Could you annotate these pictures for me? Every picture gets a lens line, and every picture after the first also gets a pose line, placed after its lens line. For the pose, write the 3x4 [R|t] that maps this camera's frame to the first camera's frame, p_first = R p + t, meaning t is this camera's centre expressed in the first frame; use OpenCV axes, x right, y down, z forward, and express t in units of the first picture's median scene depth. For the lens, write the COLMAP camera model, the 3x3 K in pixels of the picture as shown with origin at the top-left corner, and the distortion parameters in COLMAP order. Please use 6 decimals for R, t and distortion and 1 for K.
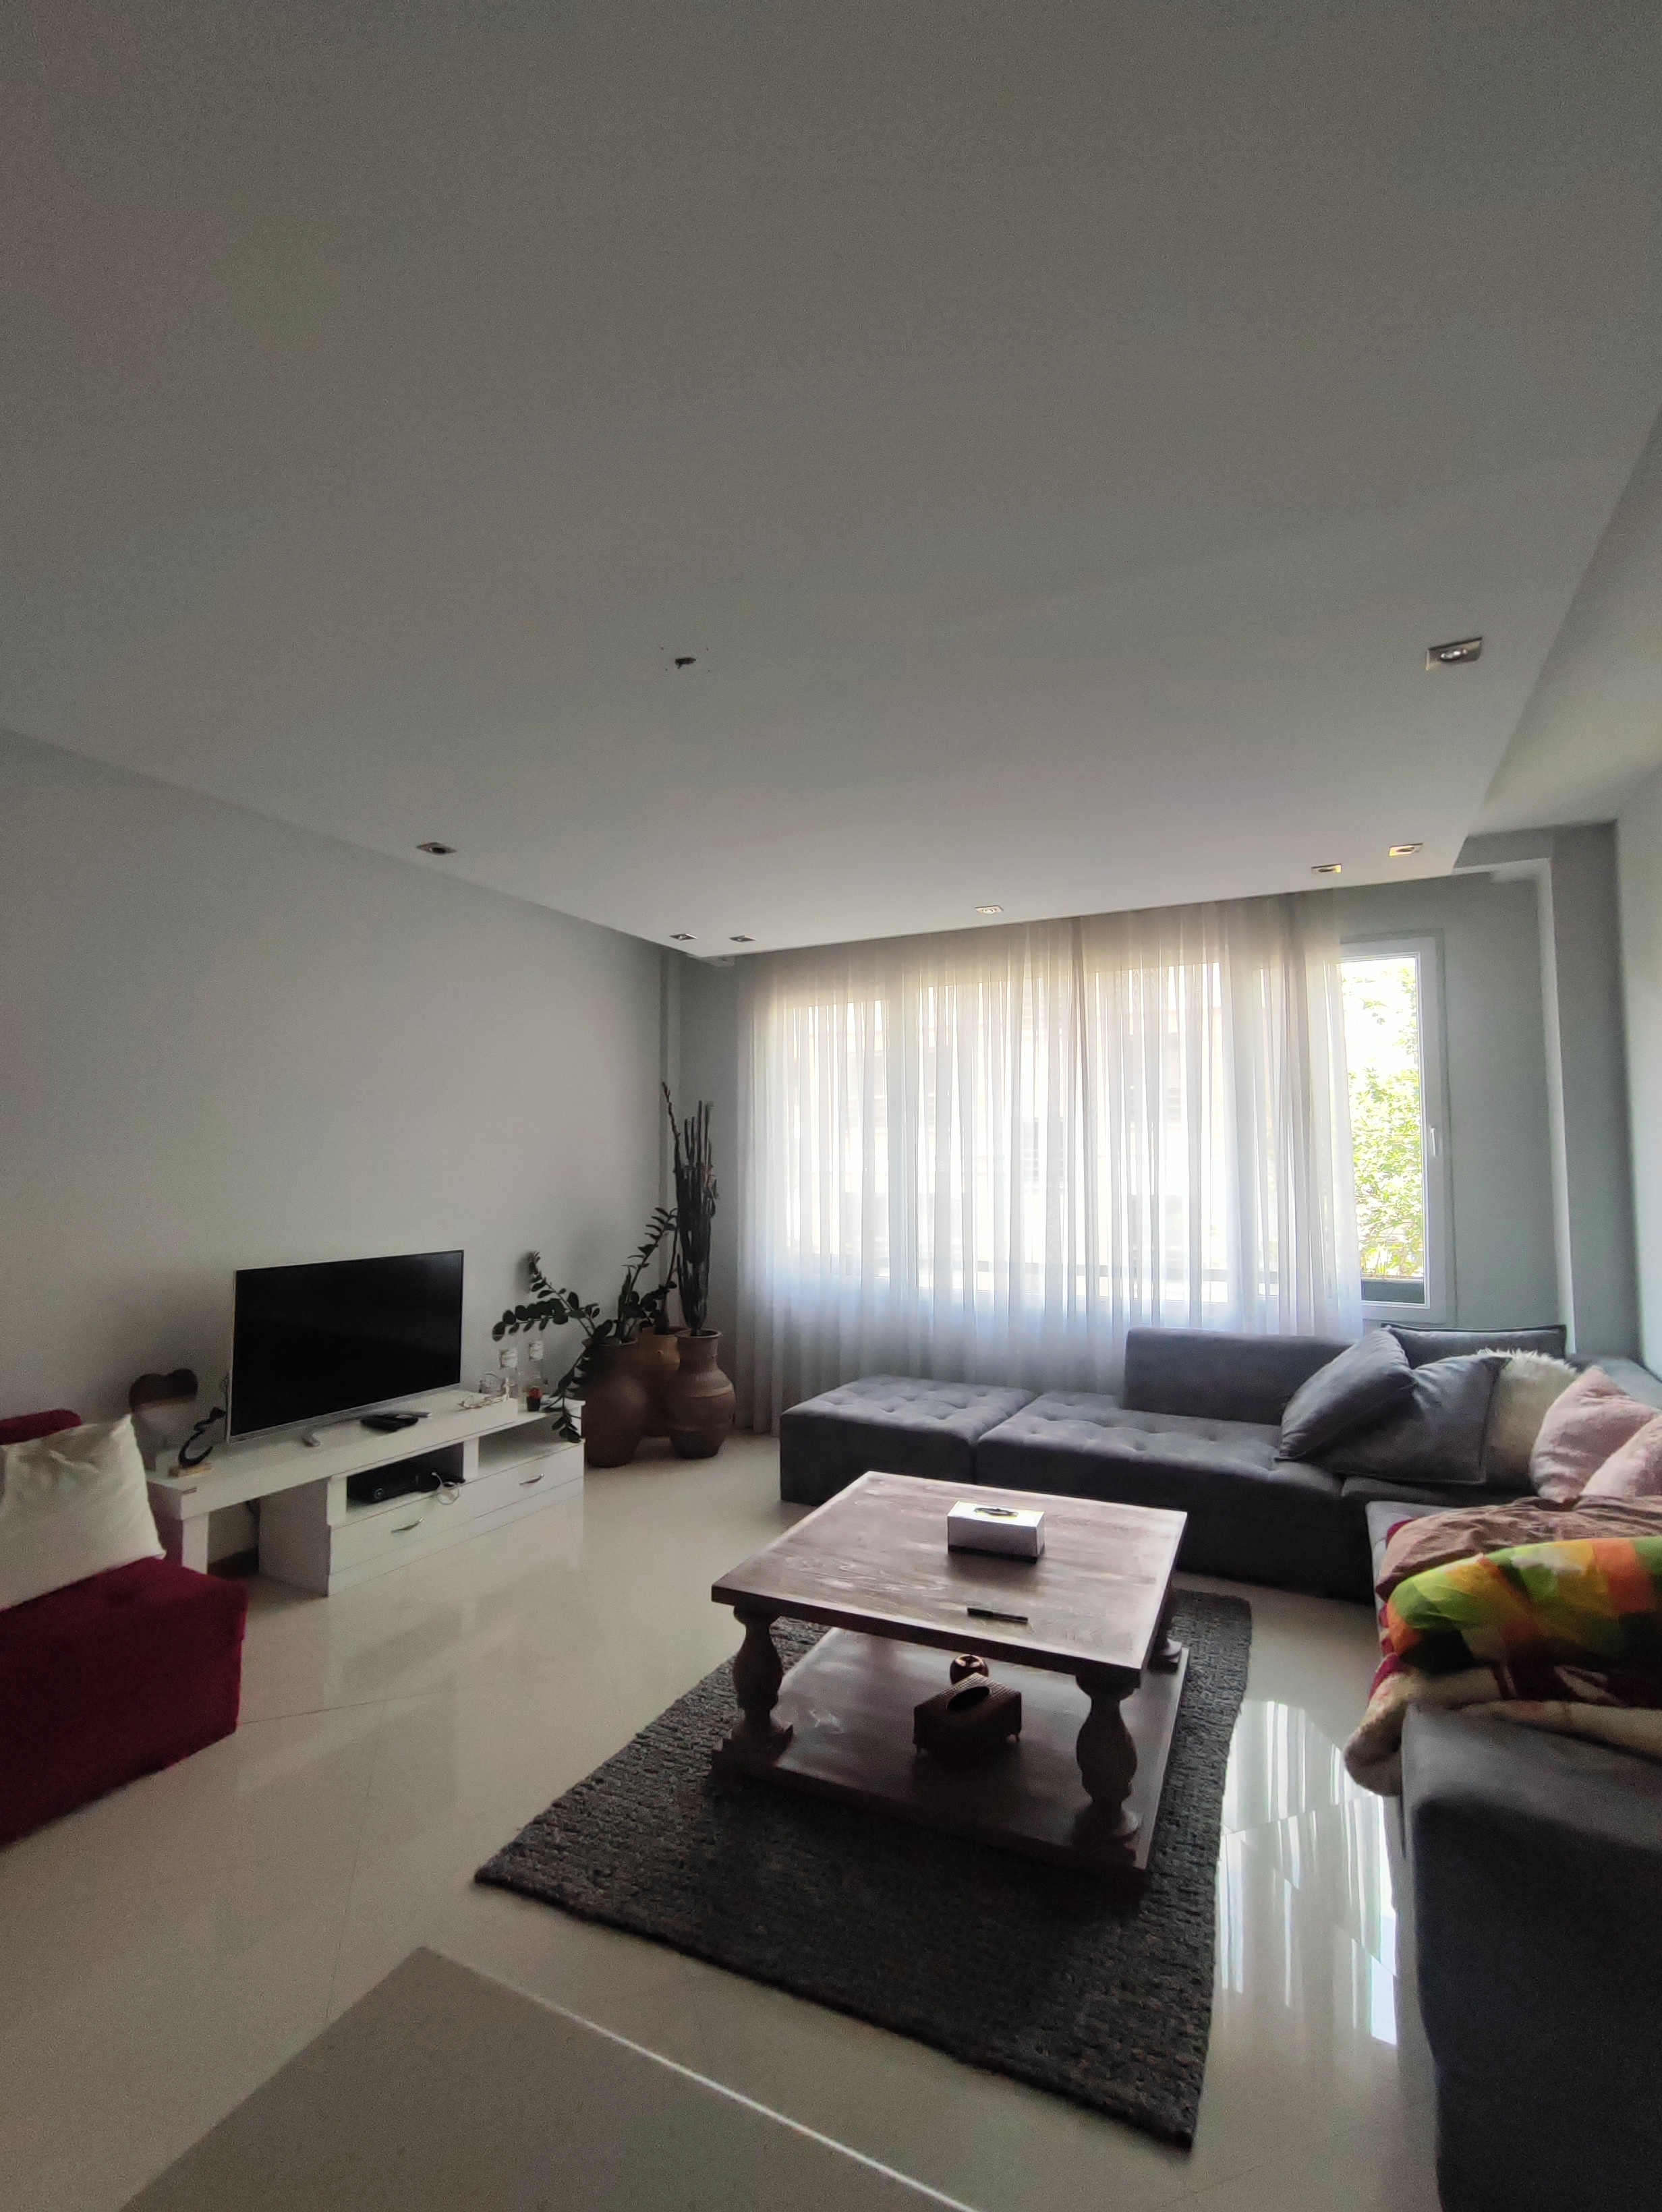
lens RADIAL K [[1002.2, 0, 832.4], [0, 1002.2, 1108.2], [0, 0, 1]] dist [-0.034962, -0.000017]
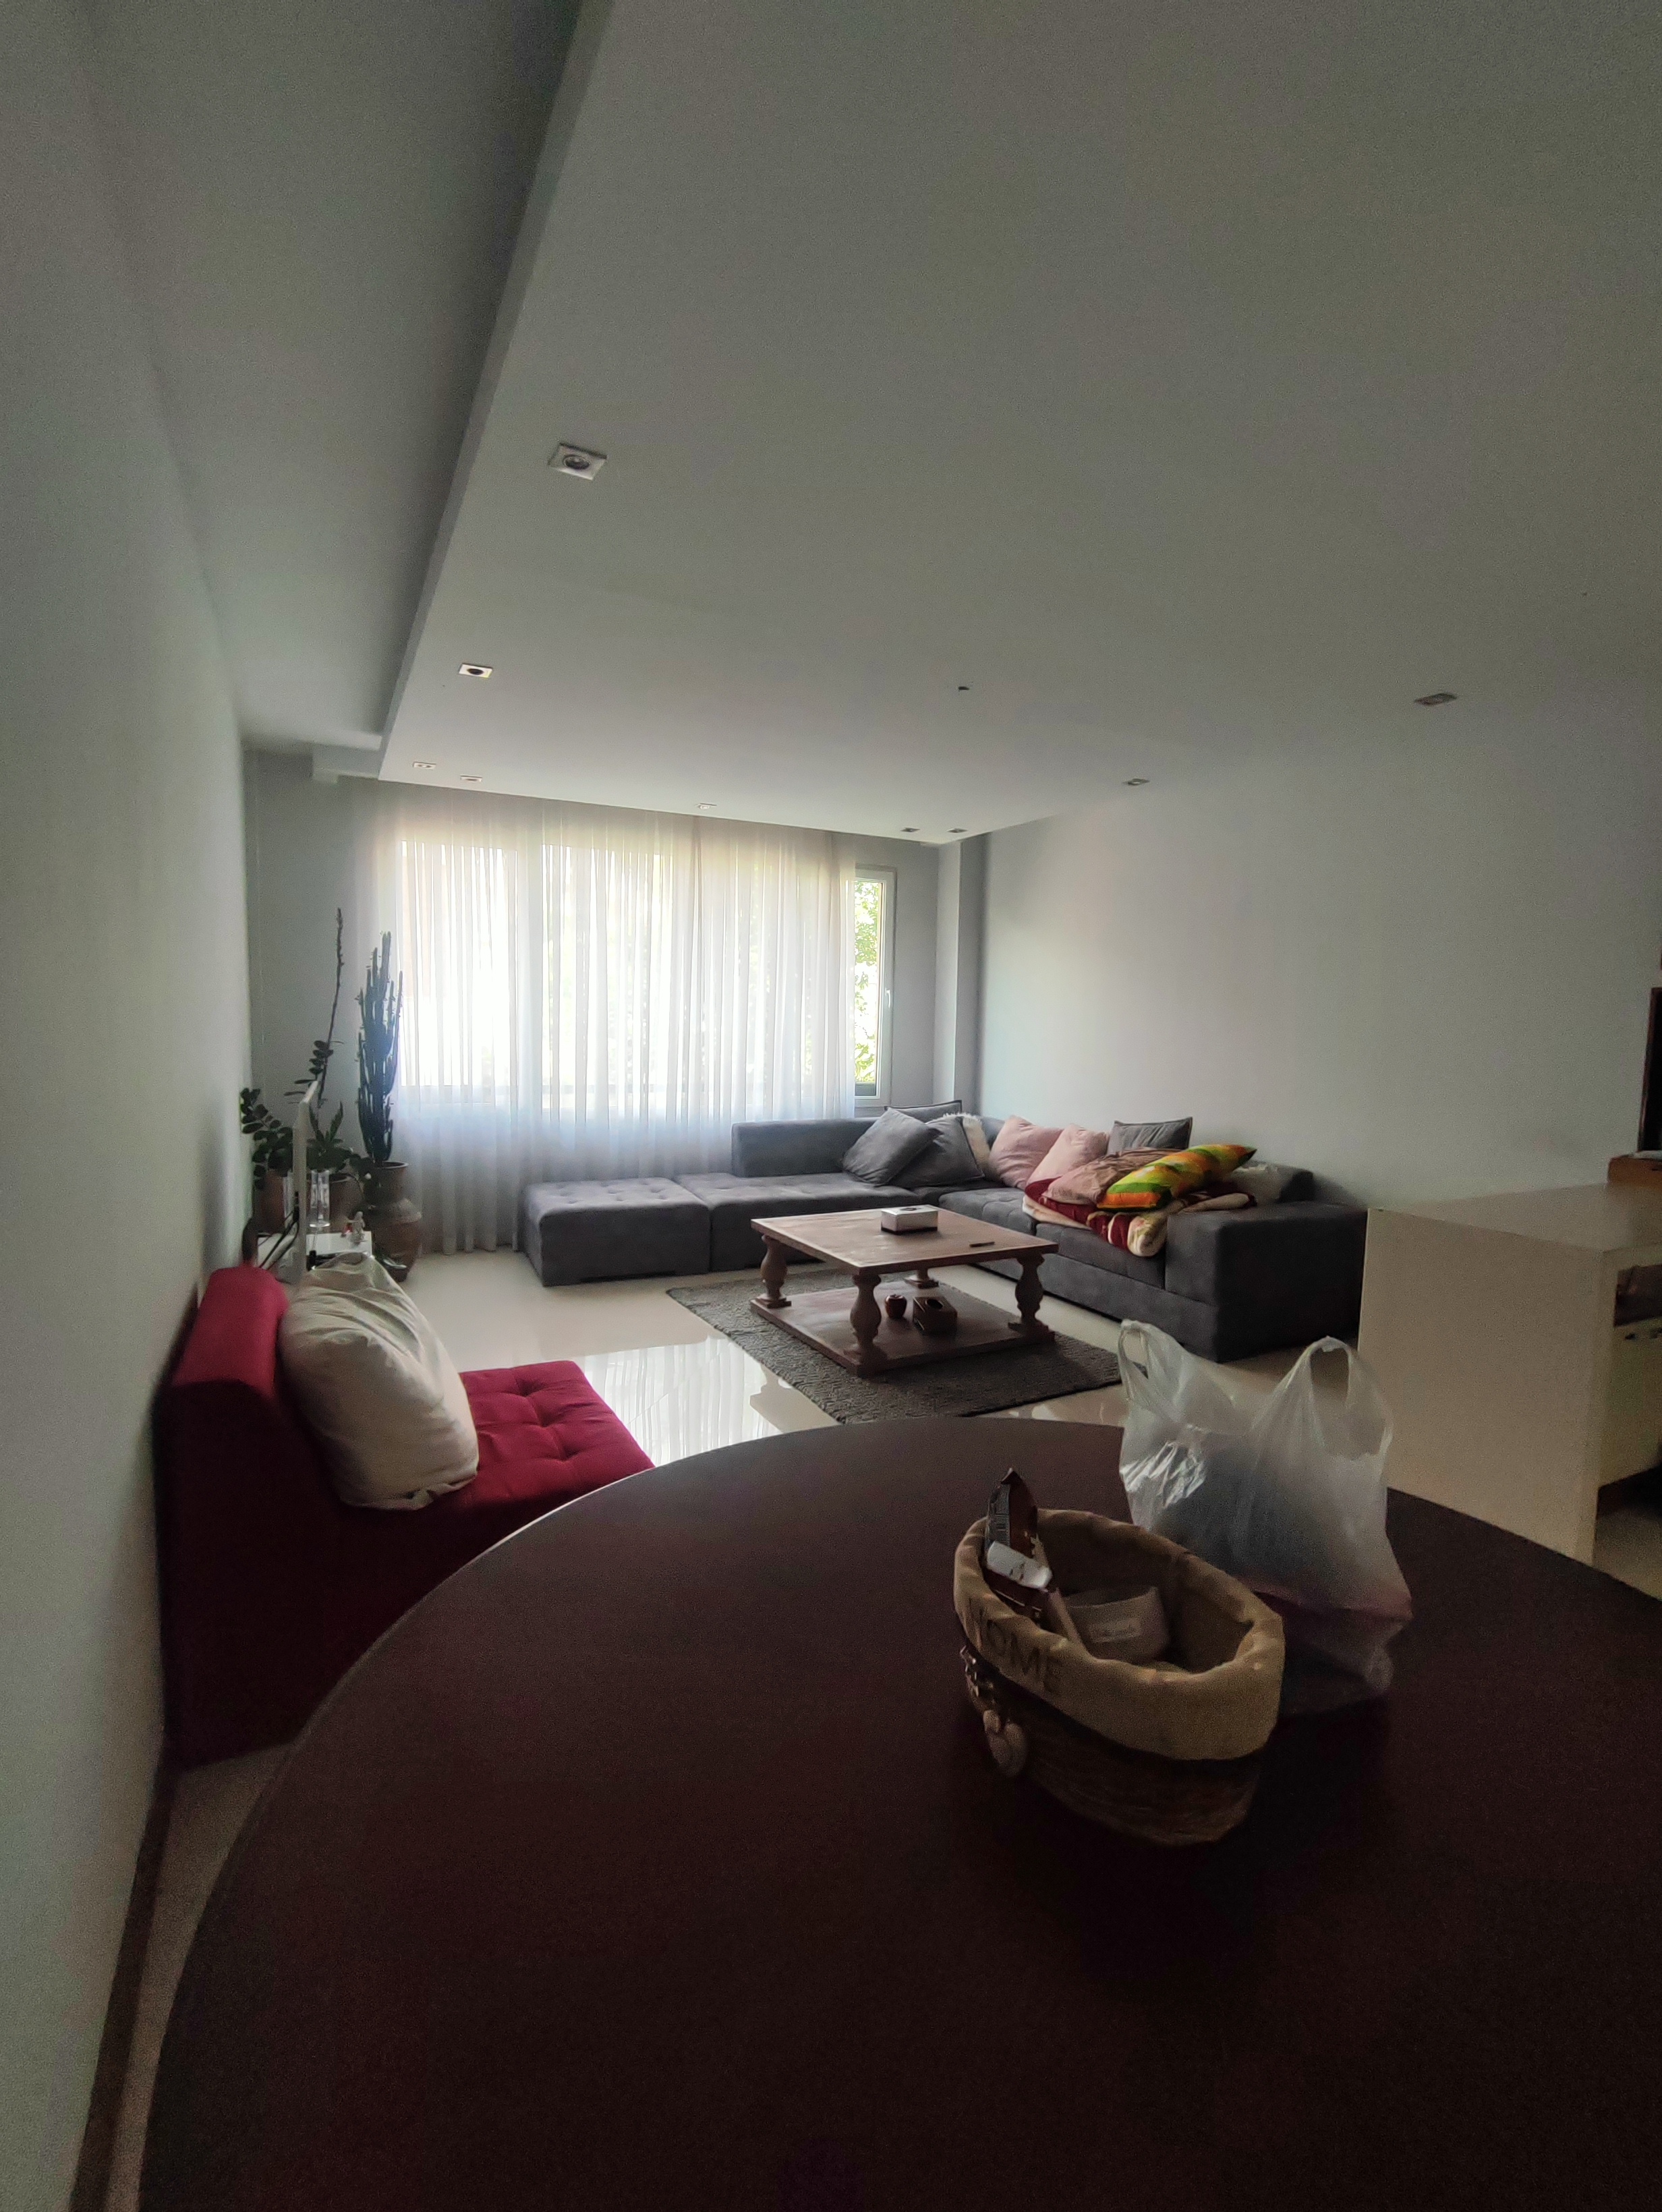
lens RADIAL K [[1002.2, 0, 832.4], [0, 1002.2, 1108.2], [0, 0, 1]] dist [-0.034962, -0.000017]
pose [[0.580096, -0.057279, 0.812532, -0.792487], [-0.065309, 0.991042, 0.116490, 0.024197], [-0.811926, -0.120641, 0.571159, 0.085484]]
